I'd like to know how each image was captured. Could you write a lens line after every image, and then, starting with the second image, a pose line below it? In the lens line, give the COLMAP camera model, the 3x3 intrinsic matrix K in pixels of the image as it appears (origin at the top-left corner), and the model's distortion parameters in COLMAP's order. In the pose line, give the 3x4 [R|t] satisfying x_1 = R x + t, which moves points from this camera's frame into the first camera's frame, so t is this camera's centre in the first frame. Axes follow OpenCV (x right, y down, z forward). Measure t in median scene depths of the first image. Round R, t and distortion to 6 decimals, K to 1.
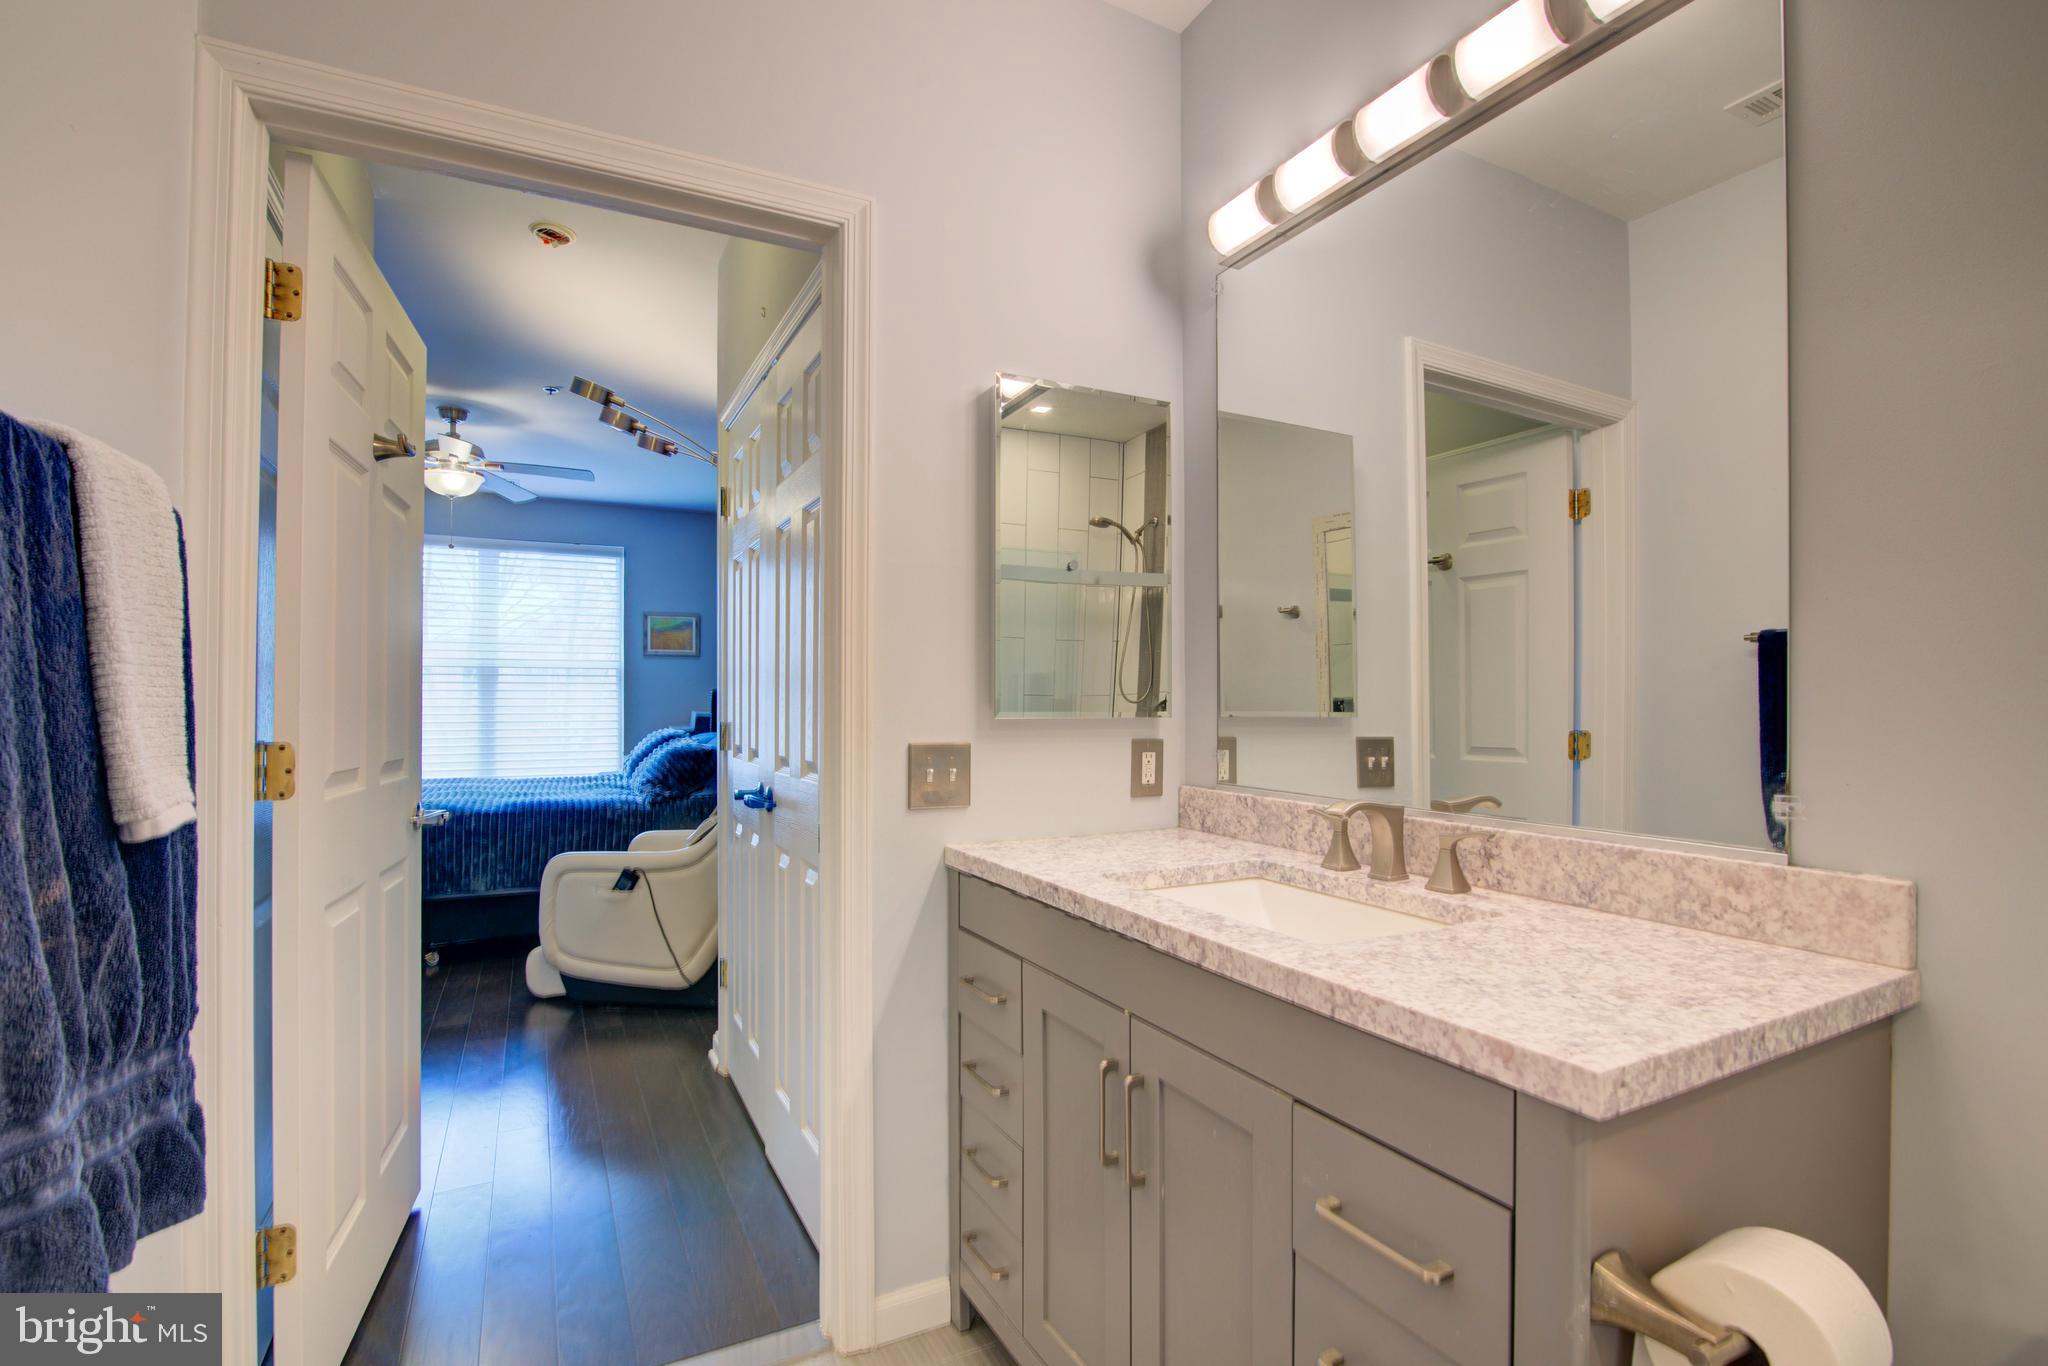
lens RADIAL K [[940.2, 0, 1025.2], [0, 940.2, 691.7], [0, 0, 1]] dist [-0.017147, 0.001147]
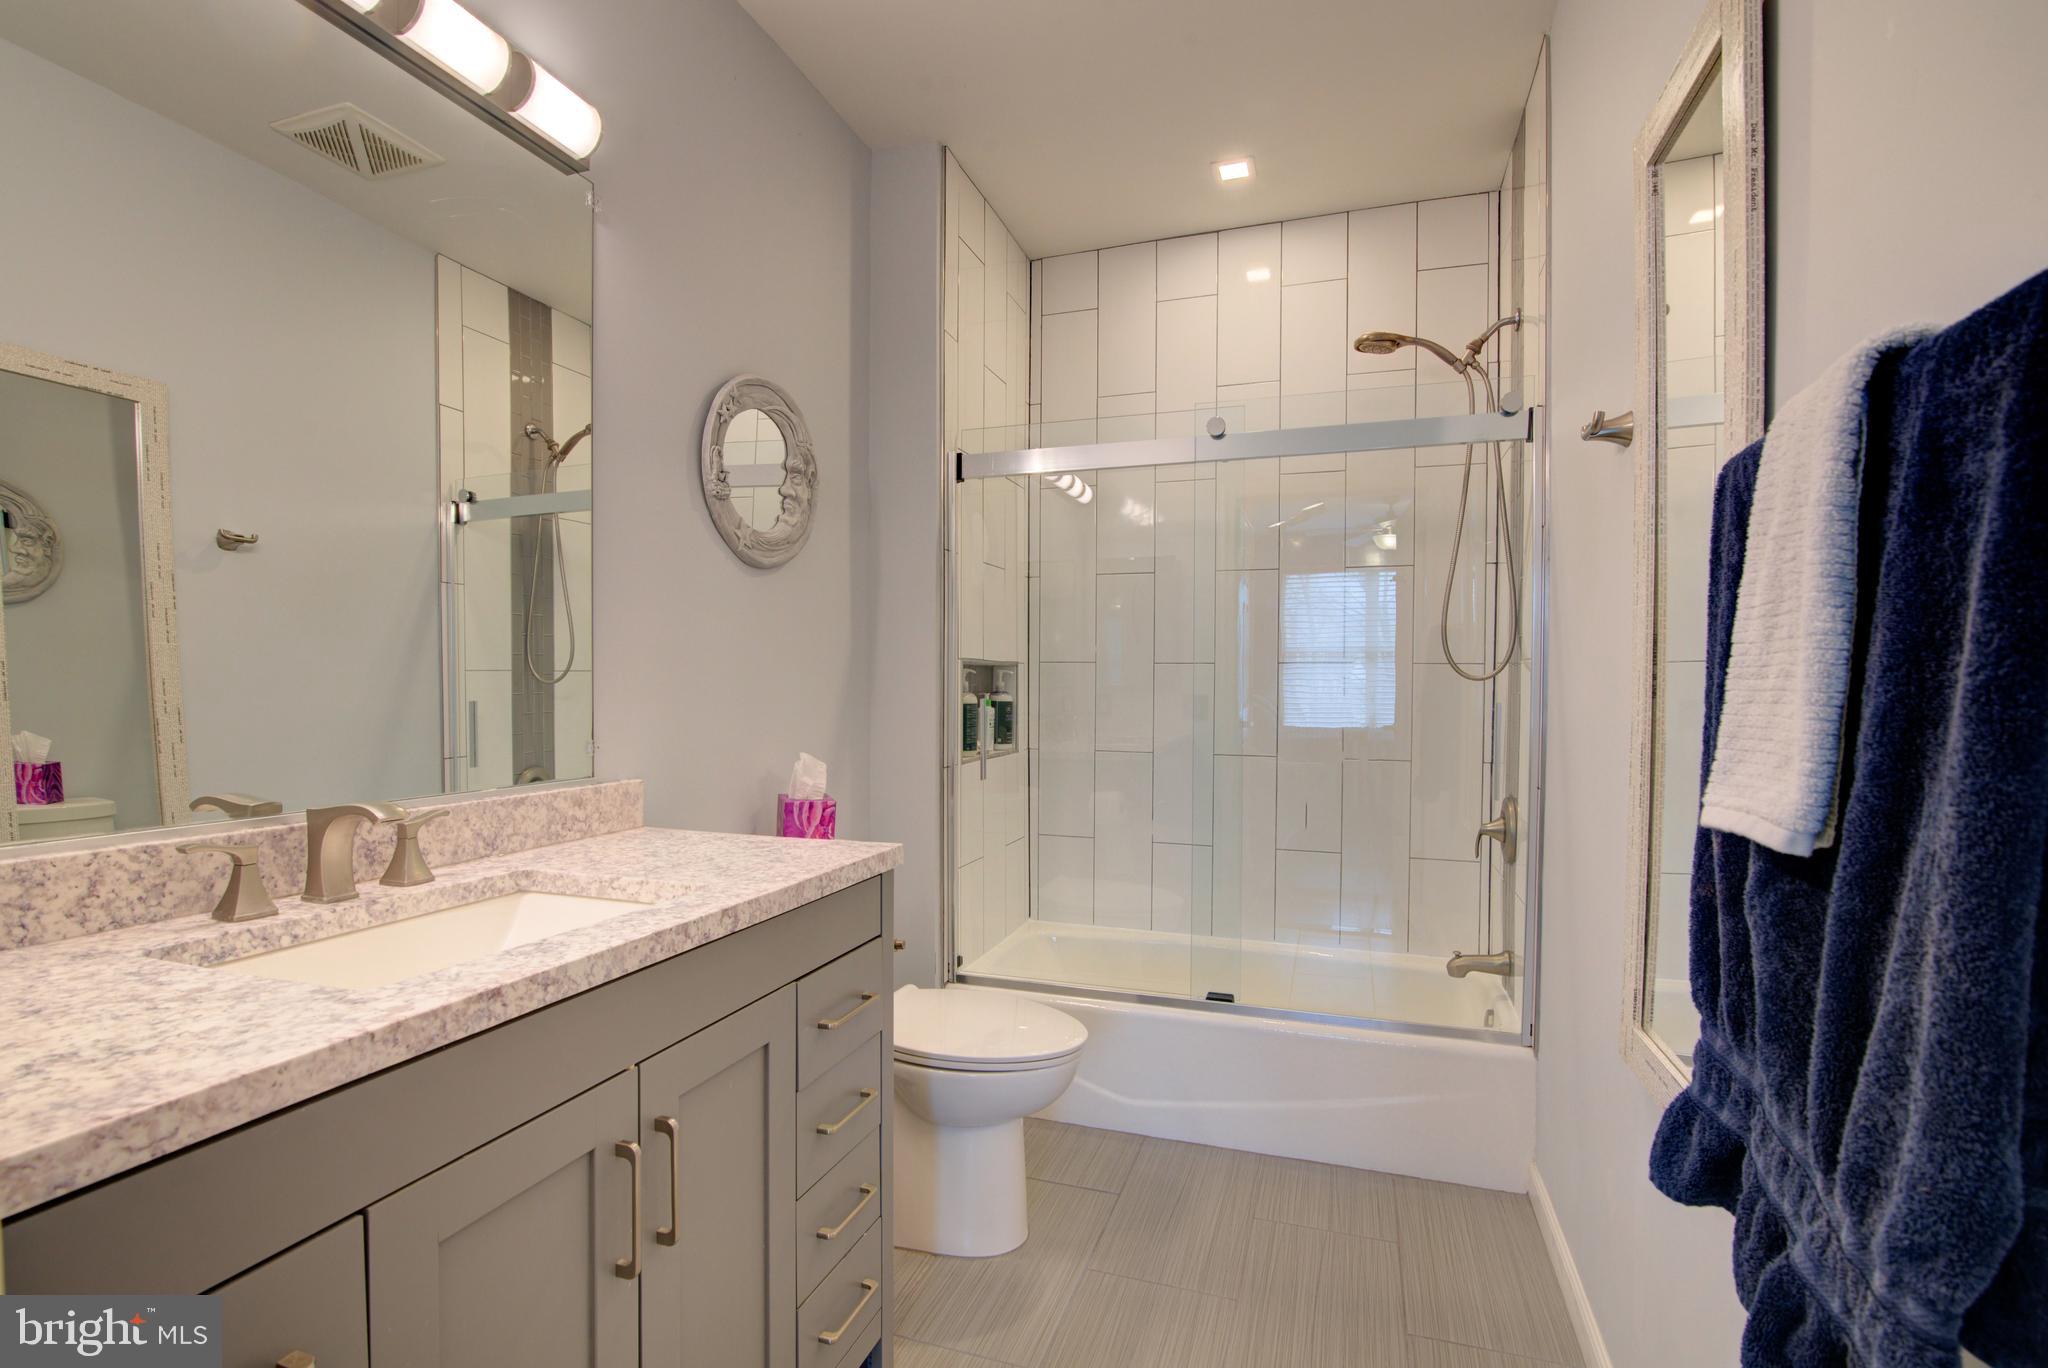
lens RADIAL K [[958.4, 0, 1016.8], [0, 958.4, 695.6], [0, 0, 1]] dist [-0.015370, -0.000230]
pose [[-0.683931, -0.008347, 0.729499, -0.745141], [-0.009106, 0.999954, 0.002905, 0.023427], [-0.729490, -0.004656, -0.683976, 1.405845]]
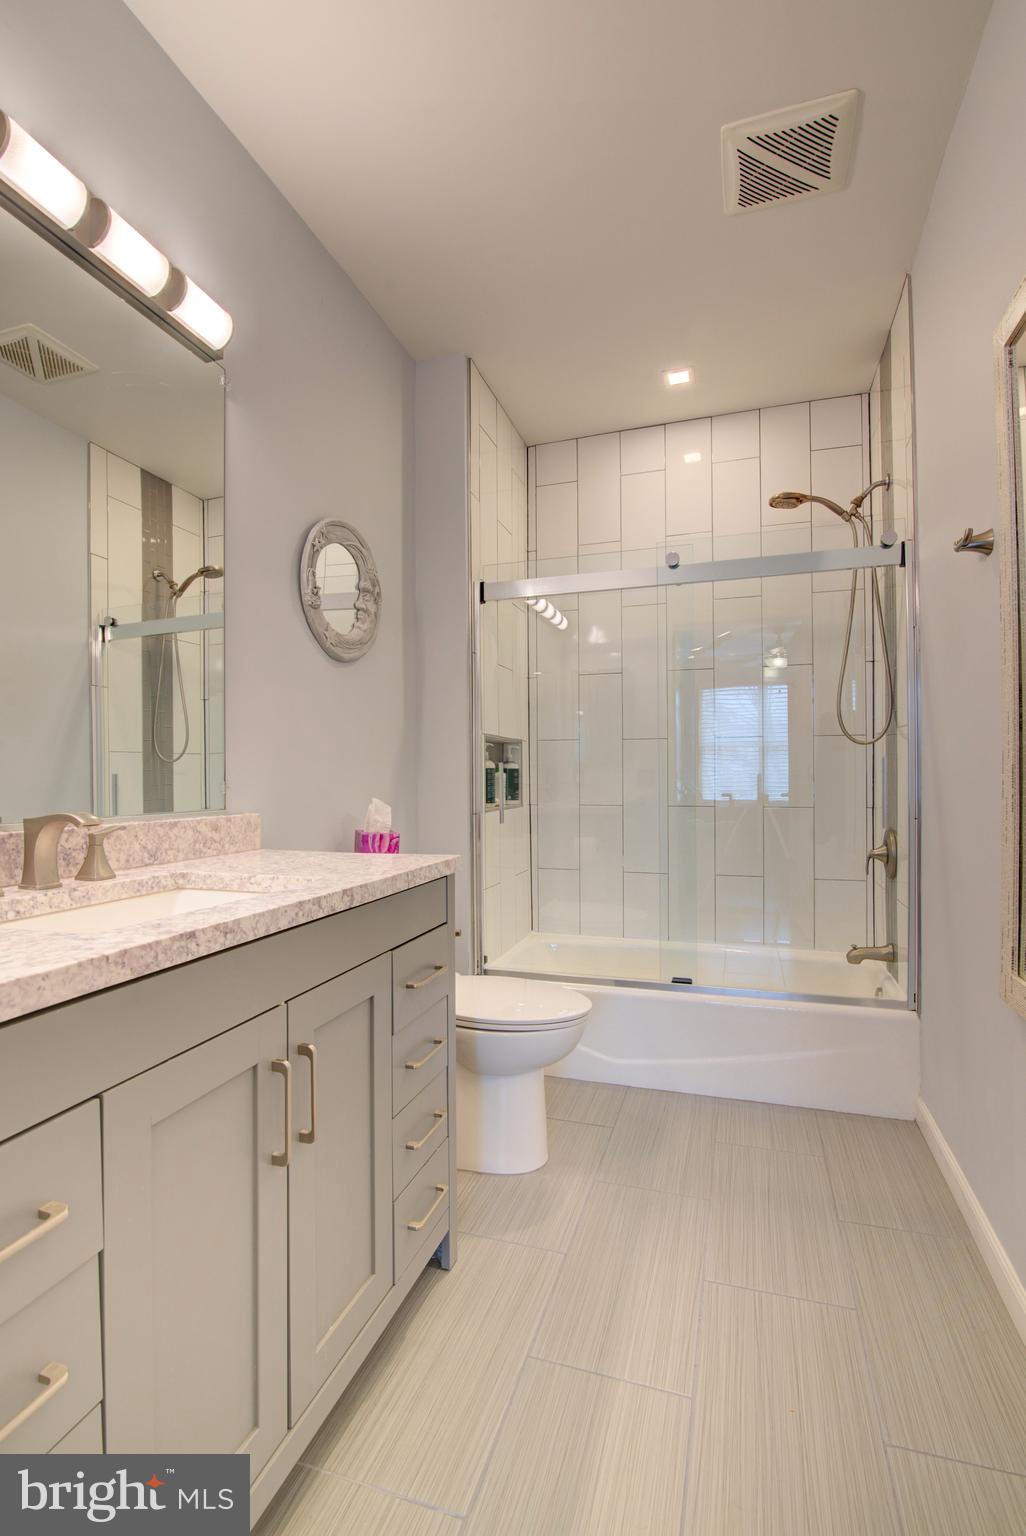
lens RADIAL K [[705.1, 0, 513.0], [0, 705.1, 768.0], [0, 0, 1]] dist [-0.017147, 0.001147]
pose [[-0.698268, 0.017800, 0.715615, -0.672436], [0.002864, 0.999752, -0.022073, 0.104756], [-0.715831, -0.013363, -0.698146, 1.457702]]
